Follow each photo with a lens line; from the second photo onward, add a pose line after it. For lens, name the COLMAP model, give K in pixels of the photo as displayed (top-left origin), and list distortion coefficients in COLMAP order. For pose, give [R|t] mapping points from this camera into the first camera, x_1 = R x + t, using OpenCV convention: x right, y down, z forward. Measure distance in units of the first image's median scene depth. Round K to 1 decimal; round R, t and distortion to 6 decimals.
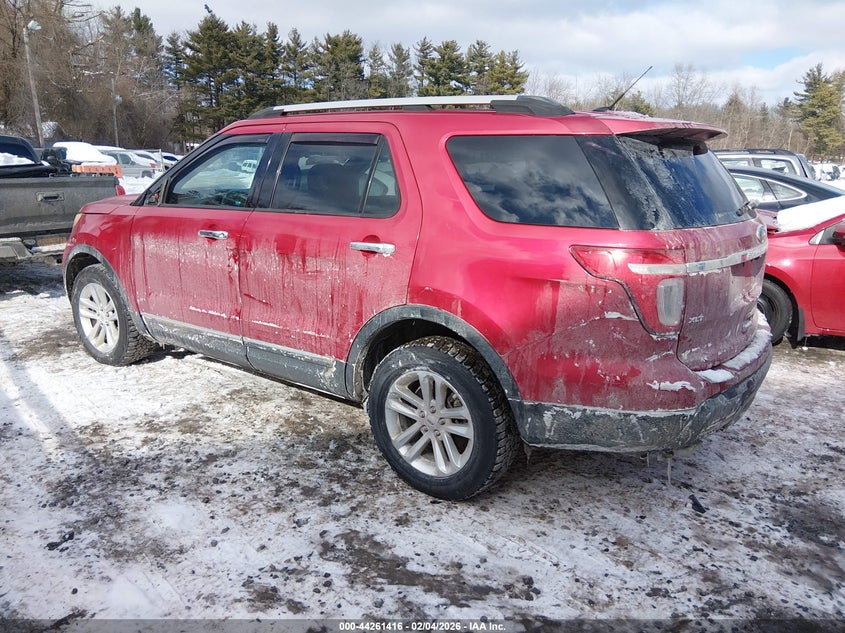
lens RADIAL K [[665.9, 0, 422.5], [0, 665.9, 316.5], [0, 0, 1]] dist [0.097074, -0.176560]
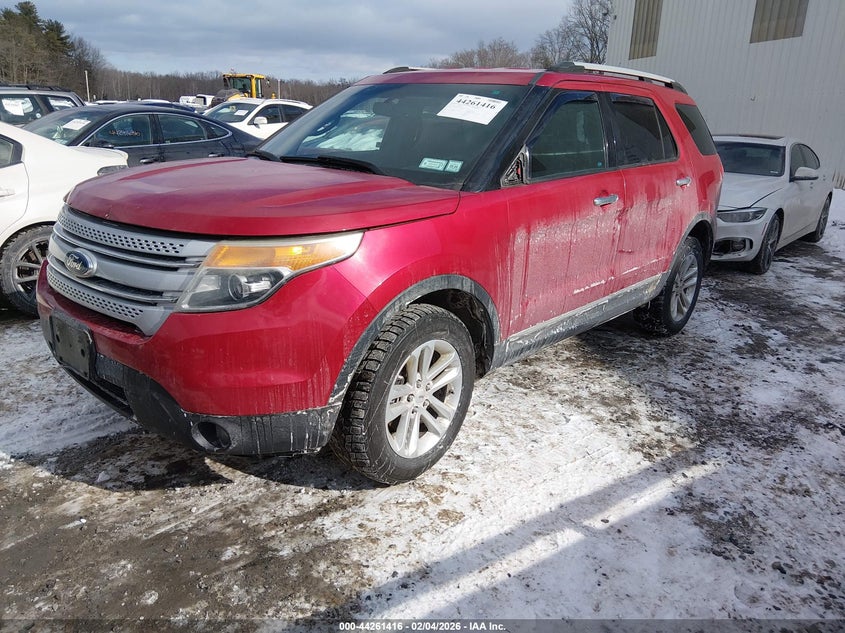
lens RADIAL K [[665.9, 0, 422.5], [0, 665.9, 316.5], [0, 0, 1]] dist [0.097074, -0.176560]
pose [[0.037343, -0.289337, 0.956498, -1.461018], [0.204686, 0.939087, 0.276079, -0.323937], [-0.978115, 0.185472, 0.094291, 1.358661]]
